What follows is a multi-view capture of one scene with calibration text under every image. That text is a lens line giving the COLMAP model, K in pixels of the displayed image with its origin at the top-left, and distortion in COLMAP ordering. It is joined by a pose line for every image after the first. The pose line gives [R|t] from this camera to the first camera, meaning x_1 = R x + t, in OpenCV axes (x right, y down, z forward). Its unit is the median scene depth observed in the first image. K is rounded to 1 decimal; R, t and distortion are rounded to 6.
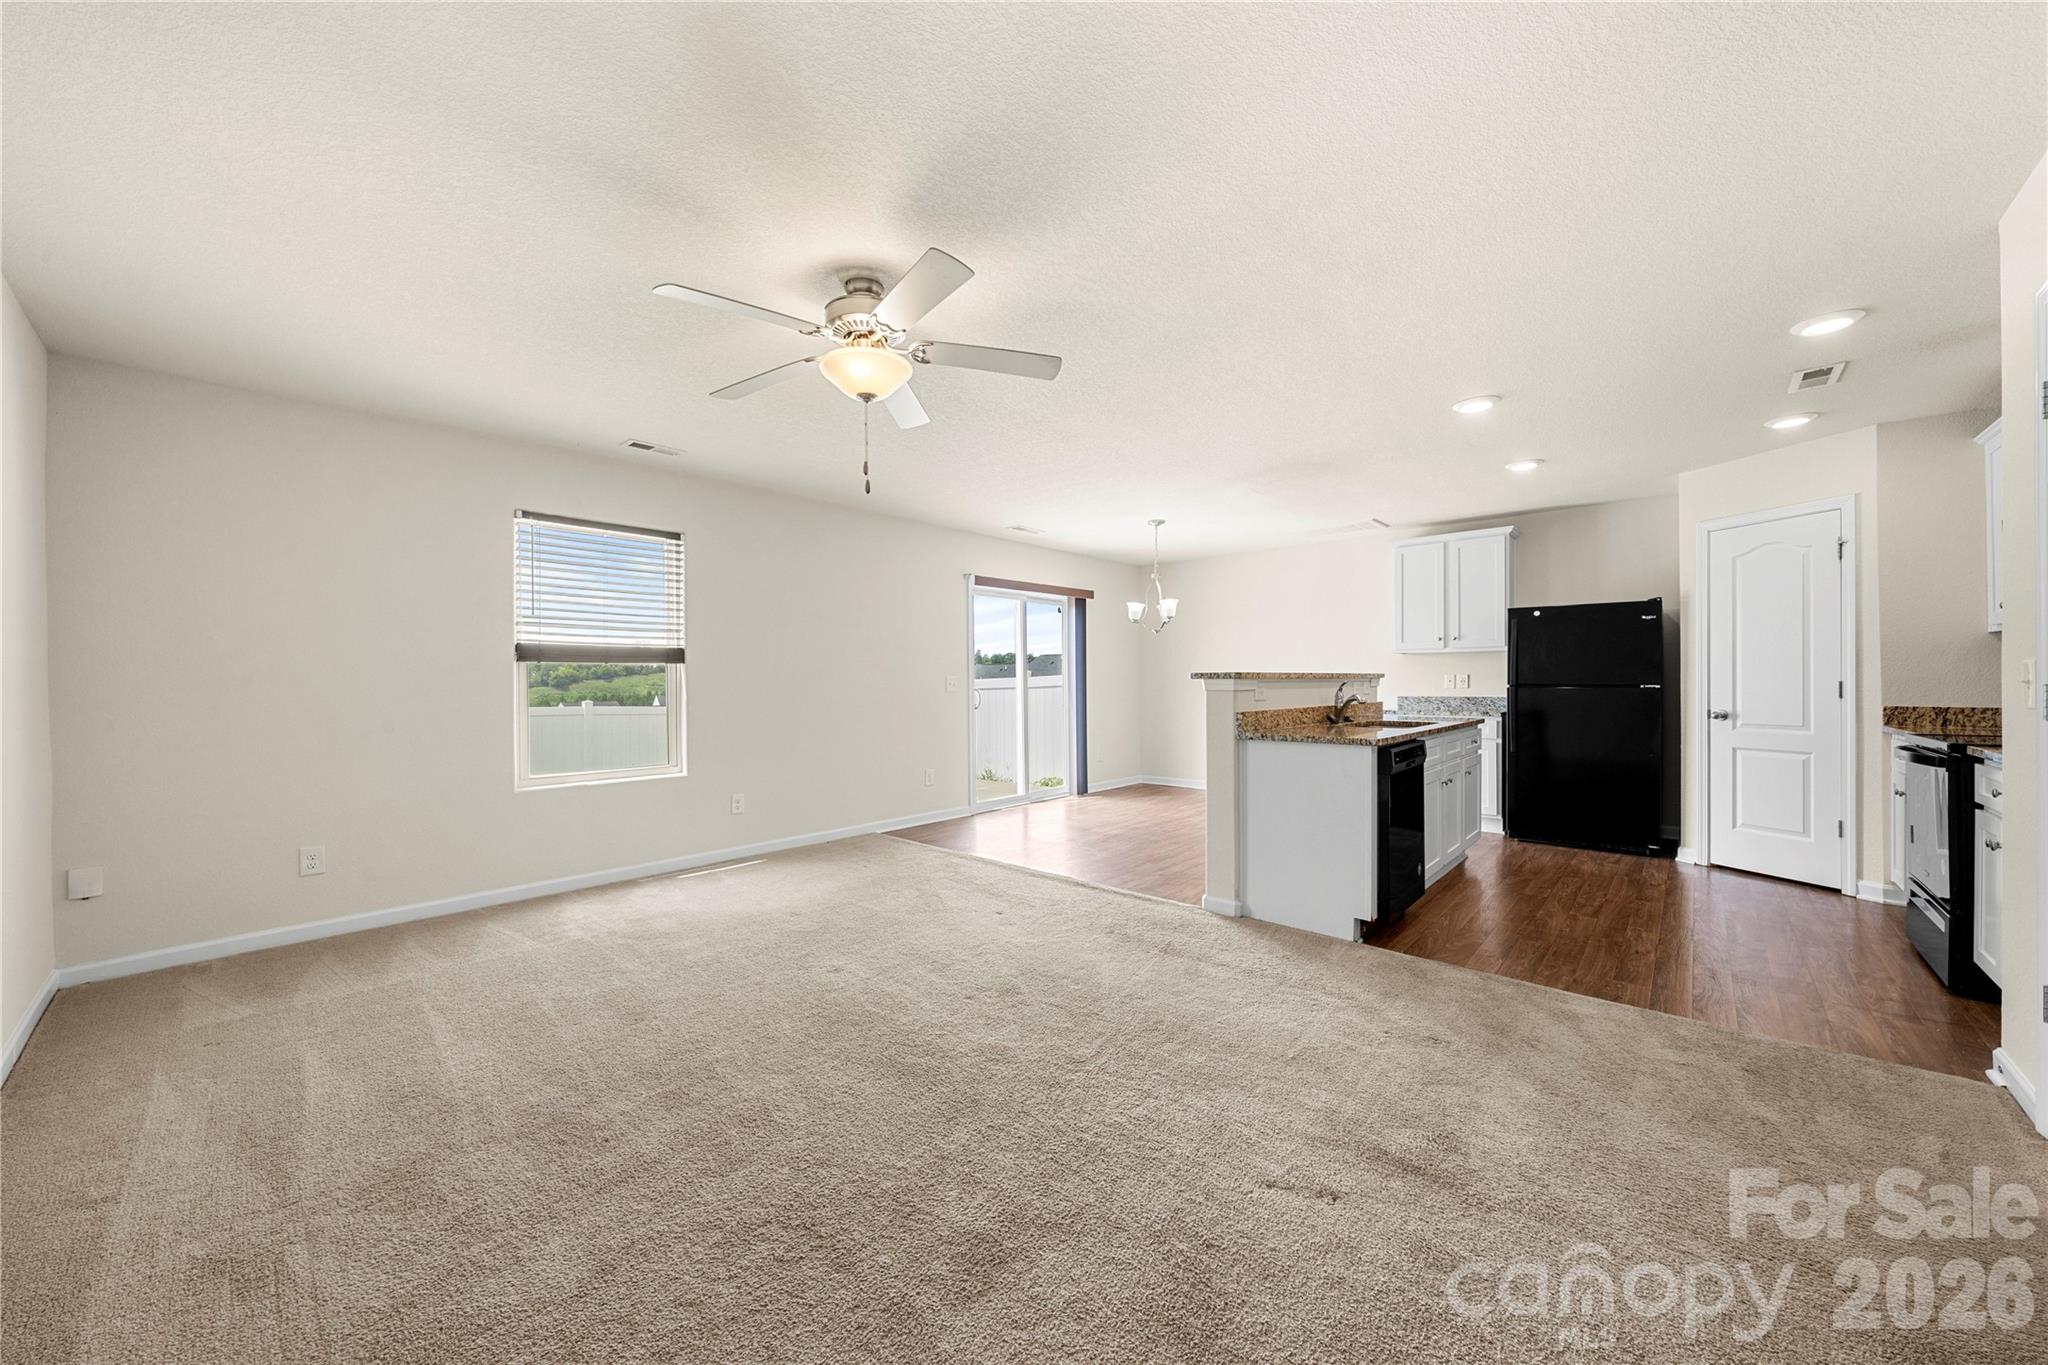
lens RADIAL K [[731.5, 0, 1001.5], [0, 731.5, 687.8], [0, 0, 1]] dist [-0.002401, -0.000229]
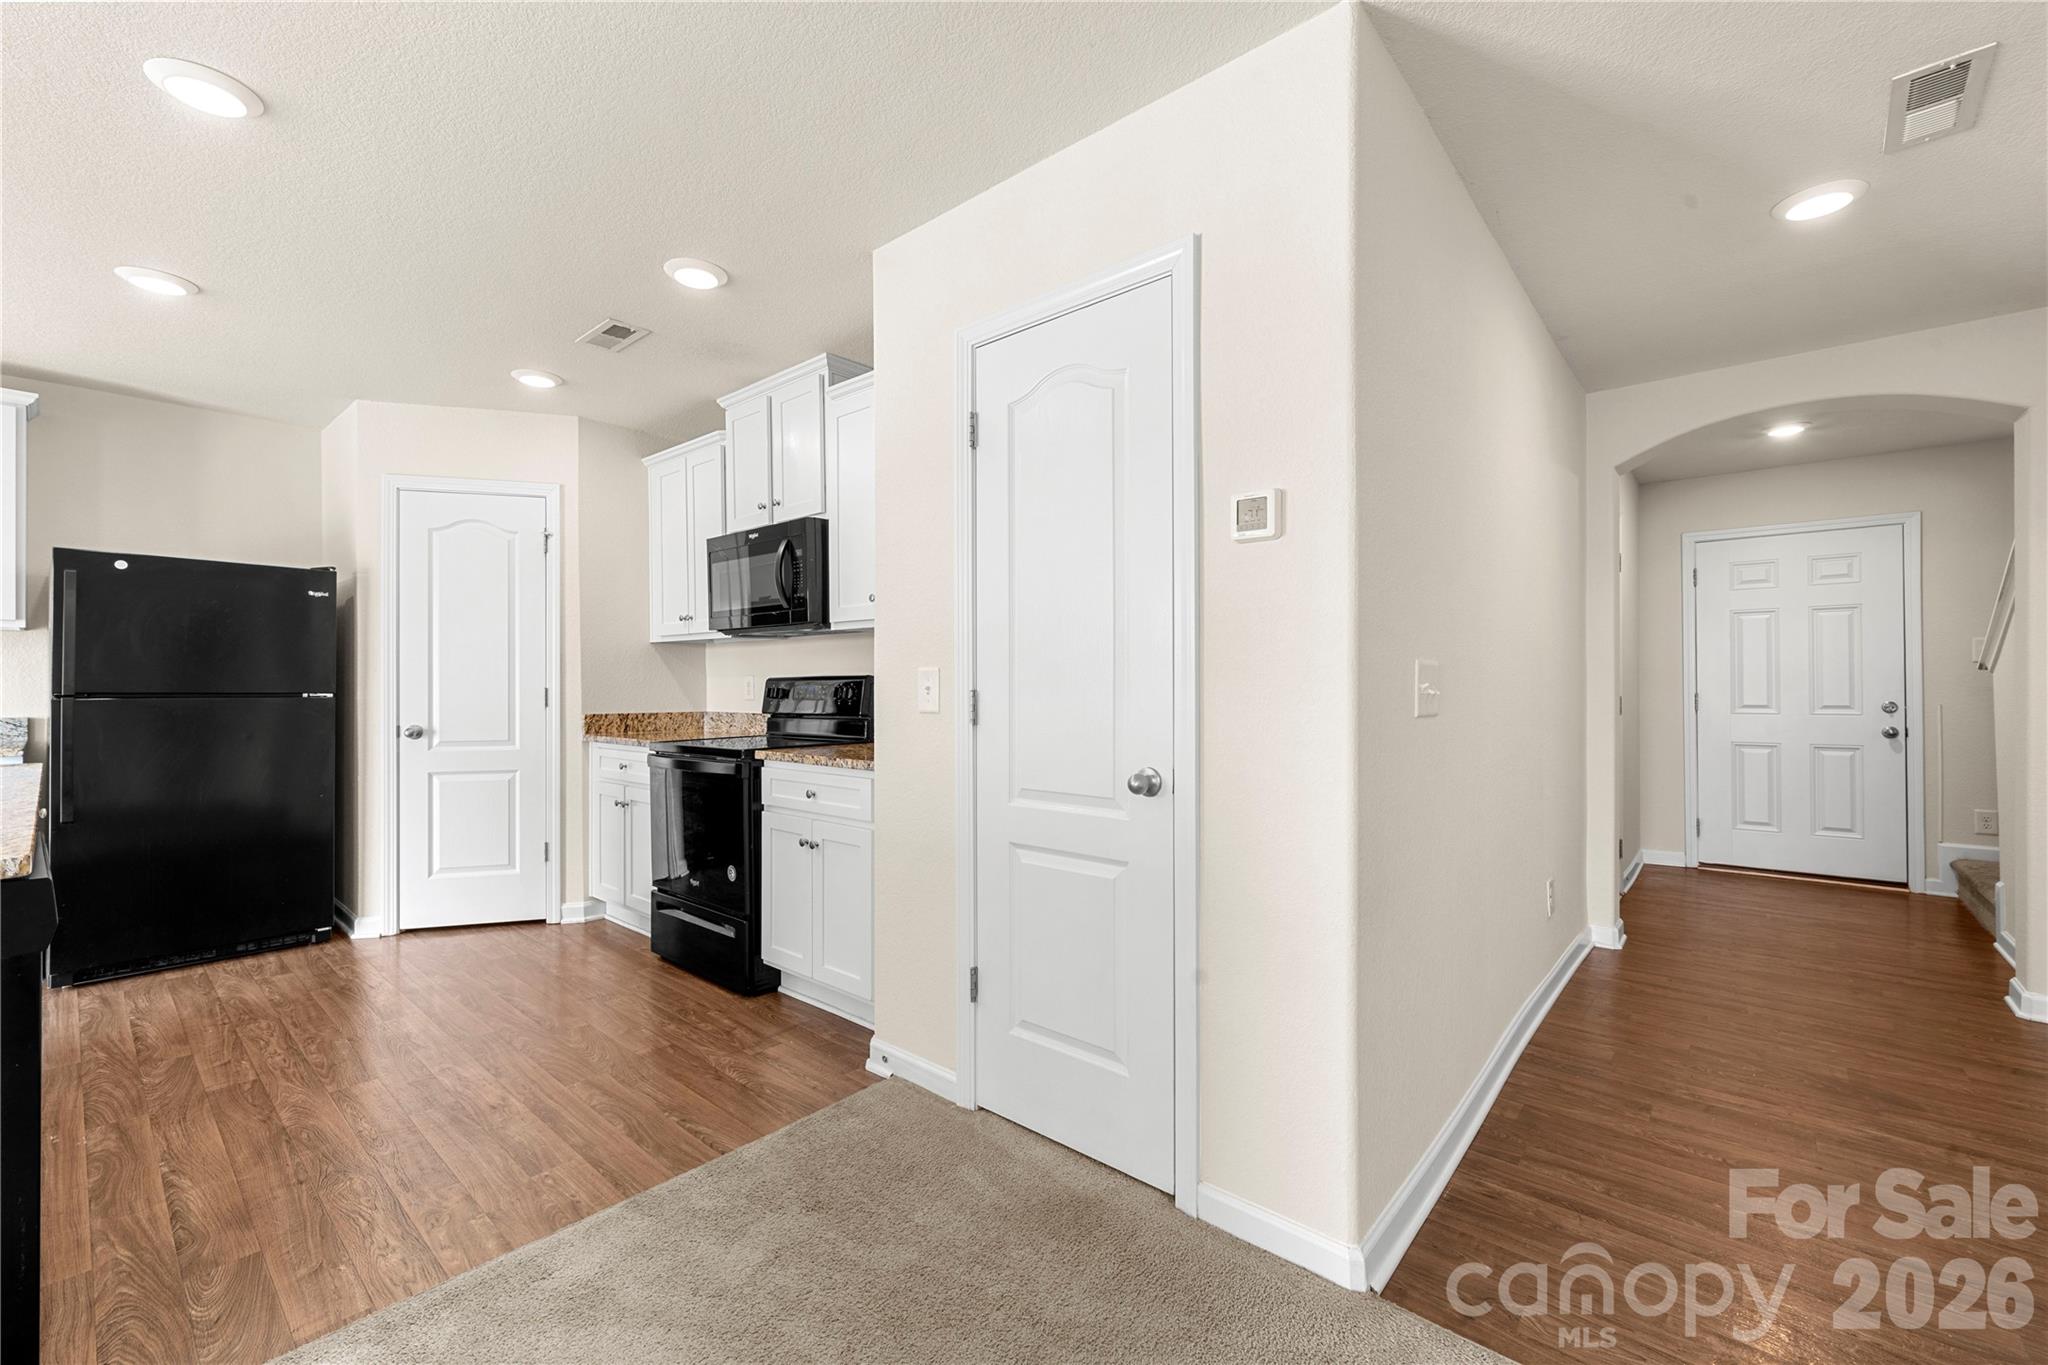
lens RADIAL K [[839.6, 0, 1018.6], [0, 839.6, 685.4], [0, 0, 1]] dist [-0.000779, 0.000928]
pose [[-0.047257, 0.005262, 0.998869, 0.075931], [0.007103, 0.999963, -0.004932, -0.002840], [-0.998857, 0.006862, -0.047293, 0.413624]]
